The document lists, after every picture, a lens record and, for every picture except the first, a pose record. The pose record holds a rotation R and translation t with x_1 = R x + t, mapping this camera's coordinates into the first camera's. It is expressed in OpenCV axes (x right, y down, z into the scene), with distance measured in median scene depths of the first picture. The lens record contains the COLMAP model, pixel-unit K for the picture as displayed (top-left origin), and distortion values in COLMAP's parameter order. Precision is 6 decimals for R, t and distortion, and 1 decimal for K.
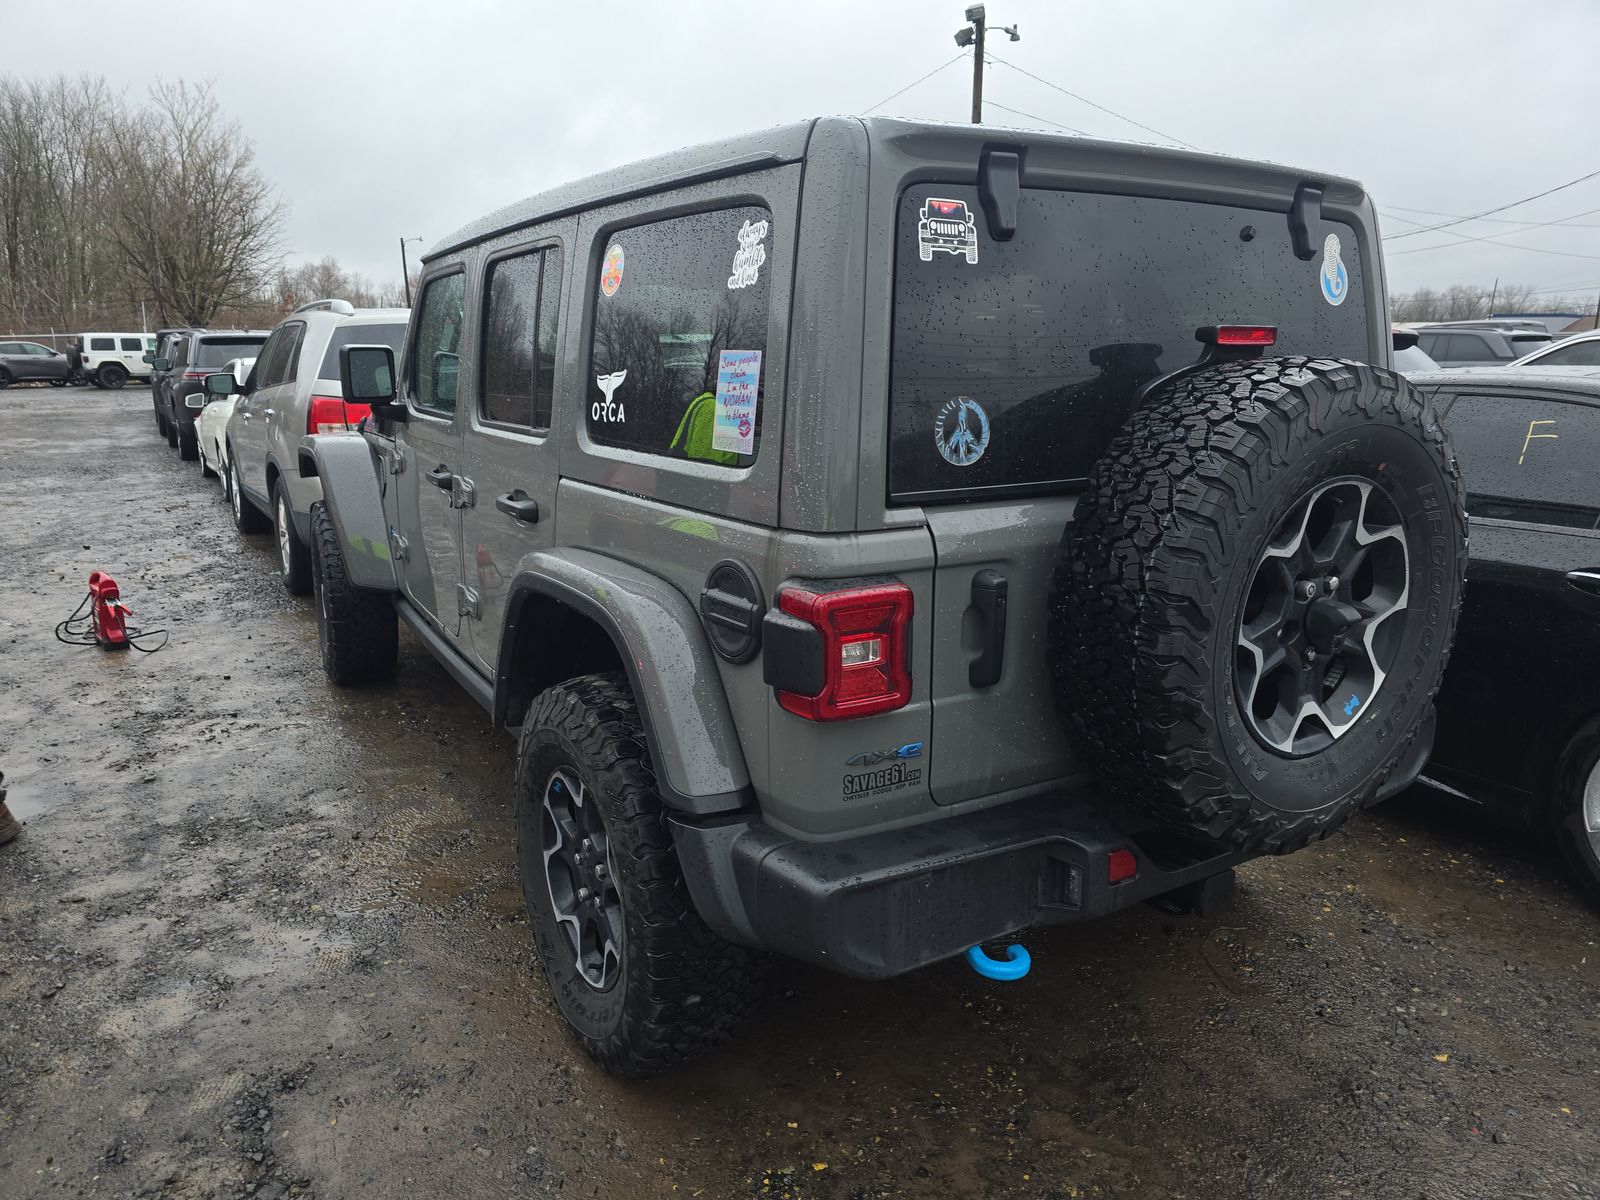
lens RADIAL K [[1068.8, 0, 774.4], [0, 1068.8, 601.7], [0, 0, 1]] dist [0.055250, -0.048163]
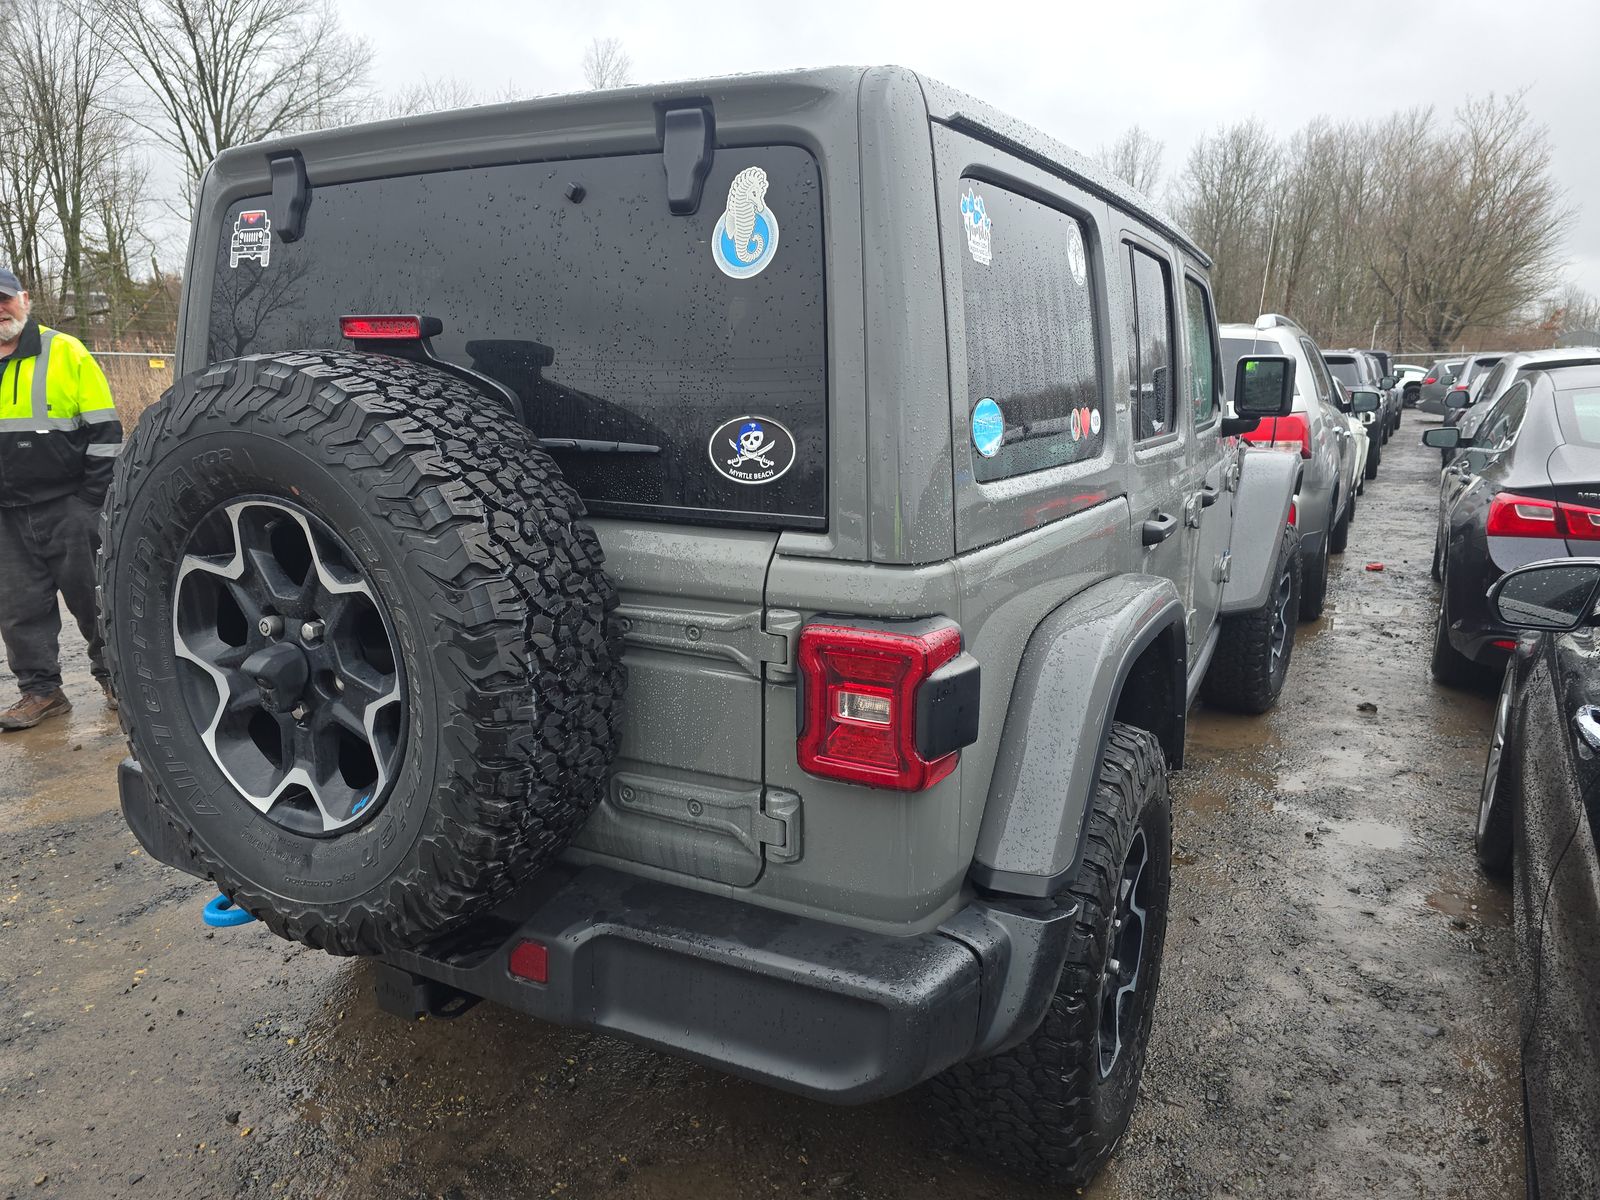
lens RADIAL K [[1068.8, 0, 795.6], [0, 1068.8, 599.3], [0, 0, 1]] dist [0.055250, -0.048163]
pose [[0.502689, 0.183238, -0.844824, 1.410778], [-0.202110, 0.975104, 0.091235, -0.192016], [0.840509, 0.124885, 0.527209, 0.902190]]
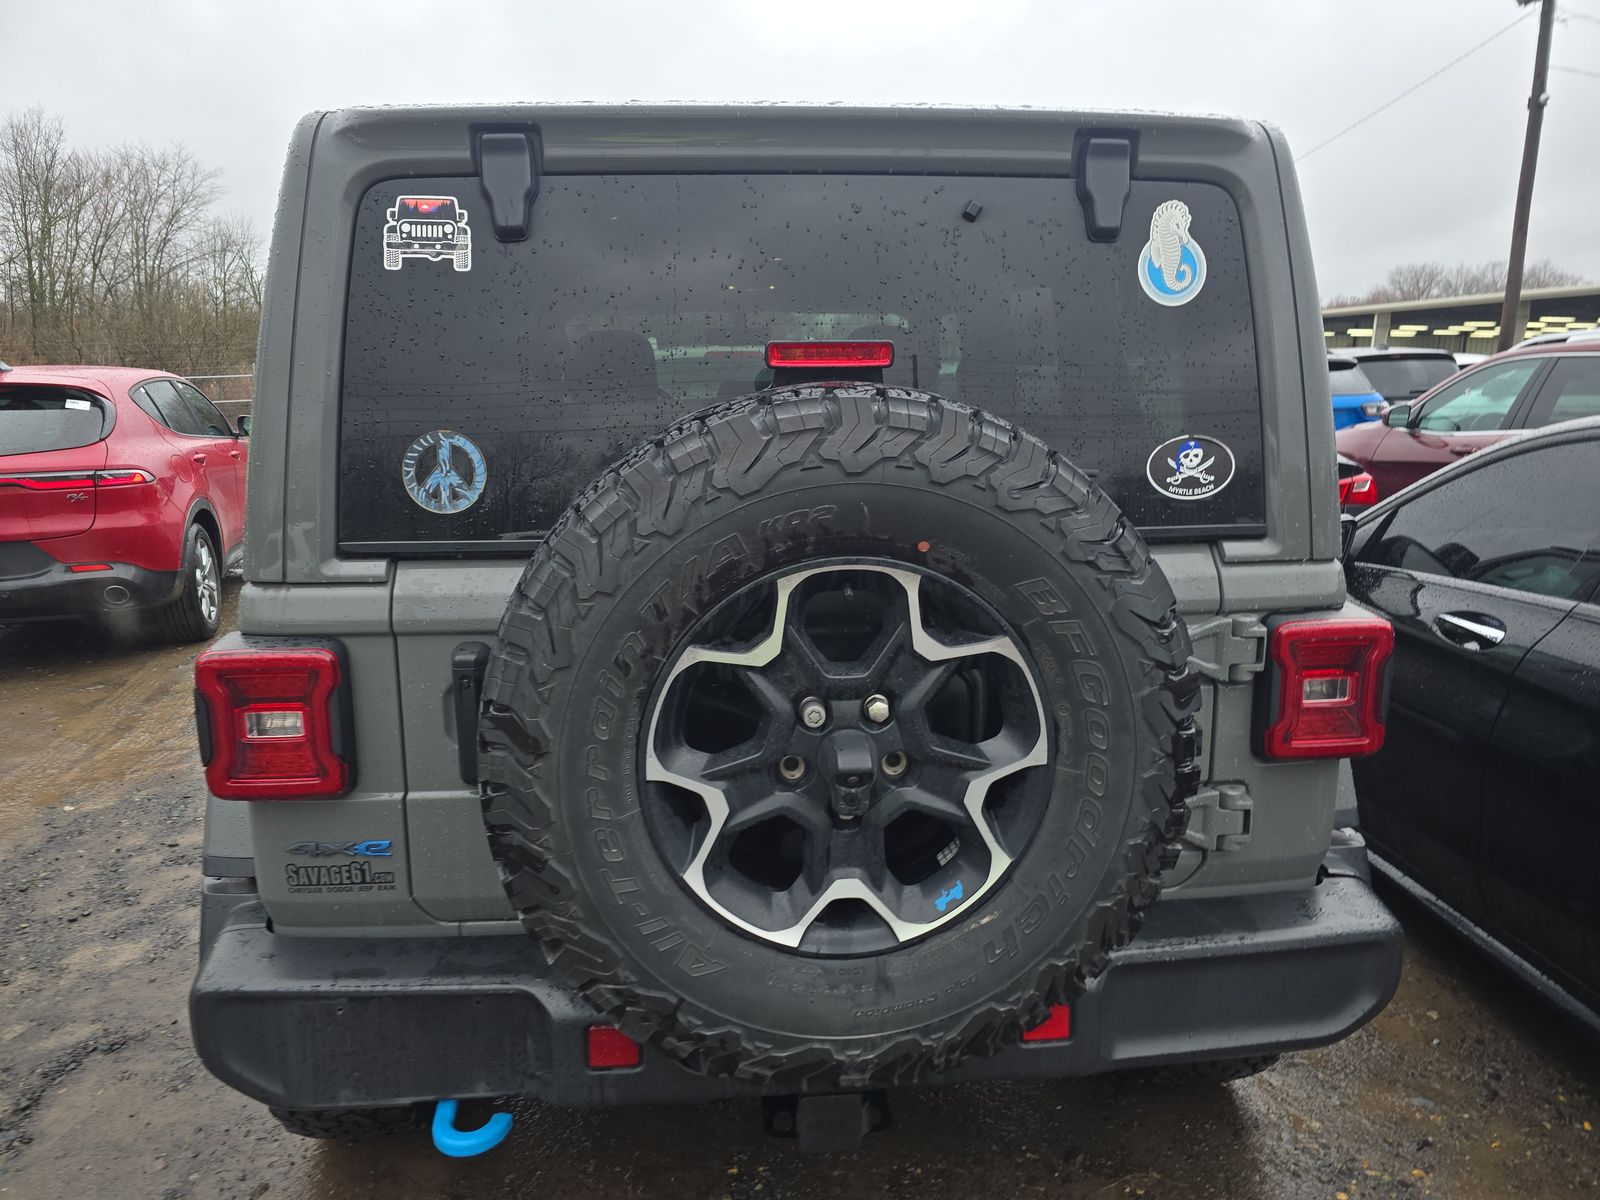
lens RADIAL K [[1068.8, 0, 784.2], [0, 1068.8, 592.6], [0, 0, 1]] dist [0.055250, -0.048163]
pose [[0.894693, 0.078534, -0.439724, 0.775091], [-0.092414, 0.995668, -0.010207, -0.081634], [0.437018, 0.049769, 0.898075, 0.371838]]
